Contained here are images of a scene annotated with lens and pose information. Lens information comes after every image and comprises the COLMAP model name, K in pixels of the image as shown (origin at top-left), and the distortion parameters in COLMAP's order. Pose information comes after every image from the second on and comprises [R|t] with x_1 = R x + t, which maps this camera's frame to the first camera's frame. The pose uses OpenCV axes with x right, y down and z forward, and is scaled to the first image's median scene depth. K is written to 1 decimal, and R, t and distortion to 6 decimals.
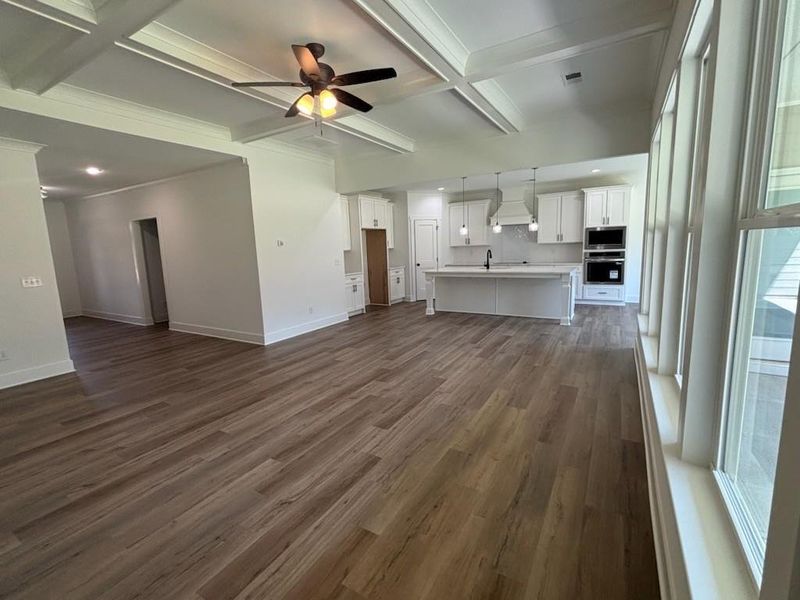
lens RADIAL K [[352.5, 0, 400.0], [0, 352.5, 300.0], [0, 0, 1]] dist [0.001145, 0.000032]
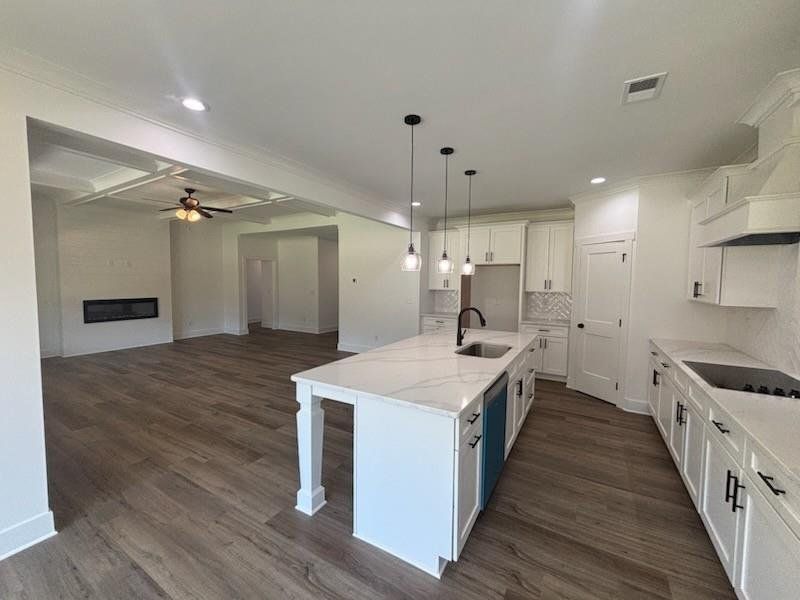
lens RADIAL K [[321.3, 0, 400.0], [0, 321.3, 300.0], [0, 0, 1]] dist [-0.002121, -0.000031]
pose [[0.020074, 0.096330, -0.995147, 0.665485], [-0.162174, 0.982480, 0.091832, -0.172303], [0.986558, 0.159544, 0.035344, 0.863740]]
